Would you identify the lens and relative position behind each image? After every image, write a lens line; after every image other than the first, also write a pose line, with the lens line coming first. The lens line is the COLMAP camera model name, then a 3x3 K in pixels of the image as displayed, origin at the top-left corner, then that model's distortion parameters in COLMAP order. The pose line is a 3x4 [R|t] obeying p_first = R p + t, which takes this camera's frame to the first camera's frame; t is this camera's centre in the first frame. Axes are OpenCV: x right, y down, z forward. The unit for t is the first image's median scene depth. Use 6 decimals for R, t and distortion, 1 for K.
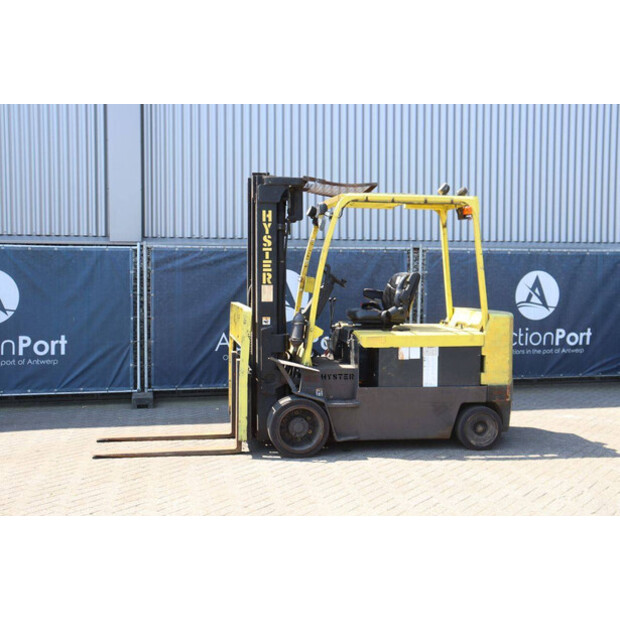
lens RADIAL K [[625.2, 0, 297.1], [0, 625.2, 309.8], [0, 0, 1]] dist [-0.052595, 0.020142]
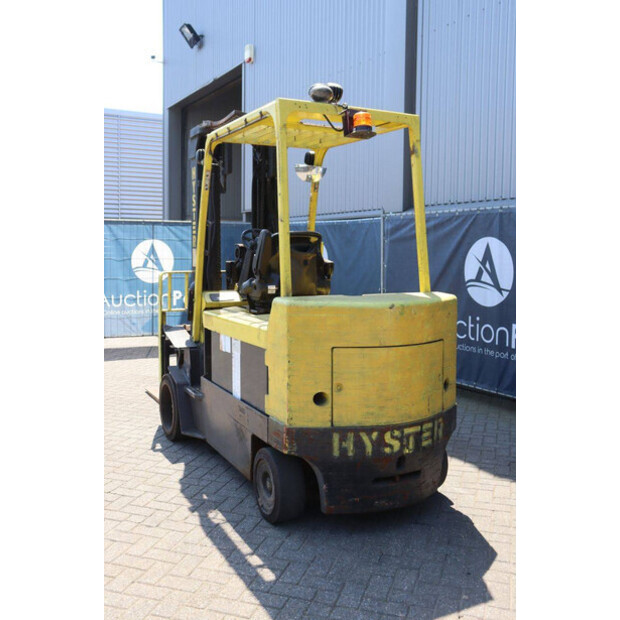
lens RADIAL K [[659.3, 0, 310.0], [0, 659.3, 310.0], [0, 0, 1]] dist [-0.055054, 0.027492]
pose [[0.317583, 0.083710, -0.944528, 0.922536], [-0.067293, 0.995574, 0.065608, -0.025407], [0.945840, 0.042724, 0.321810, 0.843587]]
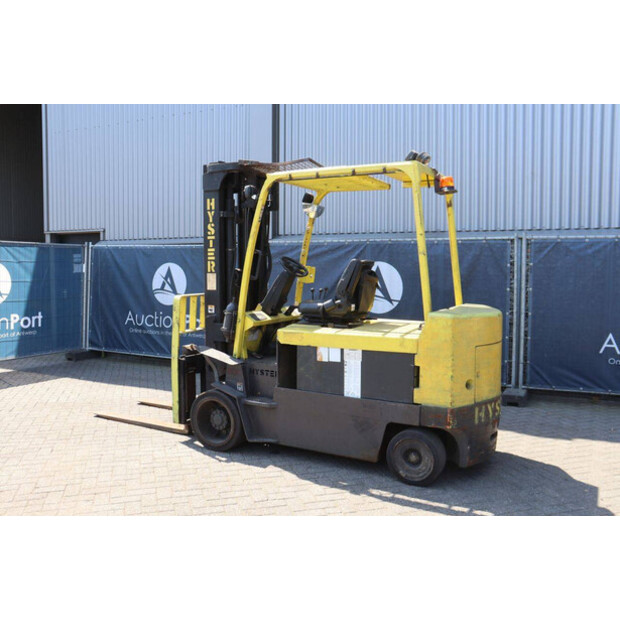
lens RADIAL K [[588.2, 0, 310.0], [0, 588.2, 310.0], [0, 0, 1]] dist [-0.125481, 0.009218]
pose [[0.811598, 0.042224, -0.582689, 0.621712], [-0.039667, 0.999066, 0.017147, -0.003698], [0.582869, 0.009197, 0.812514, 0.332178]]
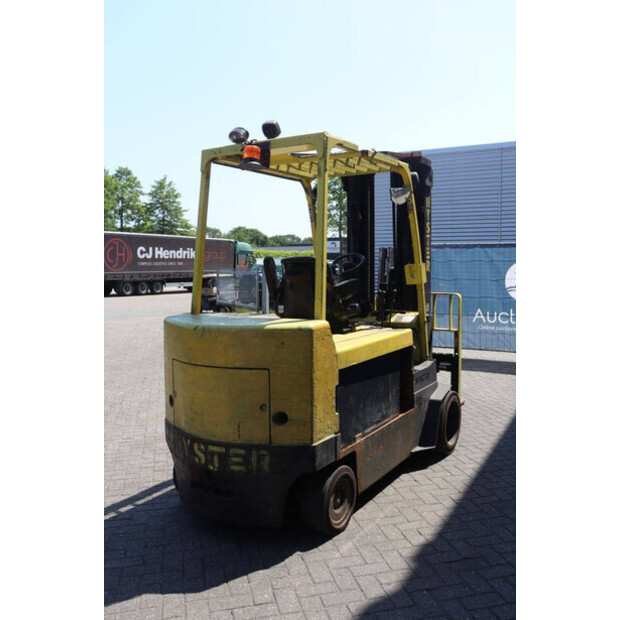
lens RADIAL K [[582.0, 0, 310.0], [0, 582.0, 310.0], [0, 0, 1]] dist [-0.074065, 0.000899]
pose [[-0.645181, 0.053909, -0.762125, 0.740181], [-0.050740, 0.992282, 0.113144, -0.082650], [0.762343, 0.111669, -0.637467, 1.560310]]
